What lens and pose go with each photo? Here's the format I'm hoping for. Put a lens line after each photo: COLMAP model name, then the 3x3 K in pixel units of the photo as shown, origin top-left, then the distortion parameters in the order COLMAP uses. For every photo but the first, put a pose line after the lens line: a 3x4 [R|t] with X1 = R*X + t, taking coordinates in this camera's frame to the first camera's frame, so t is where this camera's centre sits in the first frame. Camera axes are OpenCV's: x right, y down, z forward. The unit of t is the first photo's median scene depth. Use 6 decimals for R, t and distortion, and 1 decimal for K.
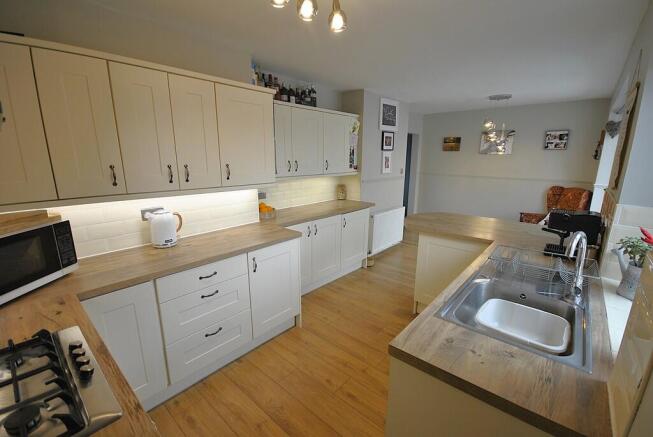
lens RADIAL K [[287.8, 0, 326.4], [0, 287.8, 221.1], [0, 0, 1]] dist [-0.004390, -0.005229]
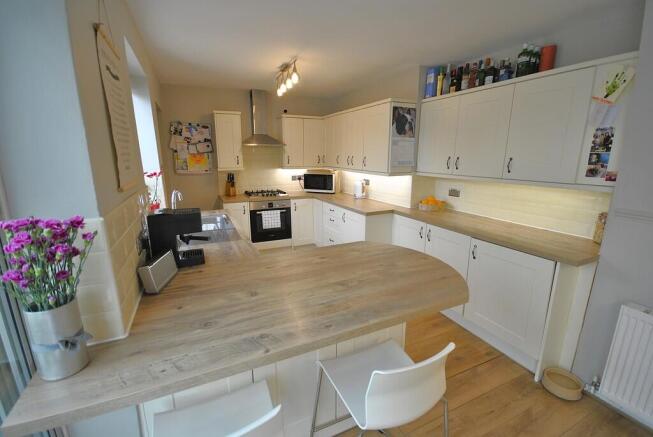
lens RADIAL K [[287.8, 0, 330.3], [0, 287.8, 222.0], [0, 0, 1]] dist [-0.004390, -0.005229]
pose [[-0.403702, 0.205118, -0.891601, 0.583330], [-0.206804, 0.928861, 0.307327, -0.146238], [0.891211, 0.308455, -0.332563, 0.687545]]
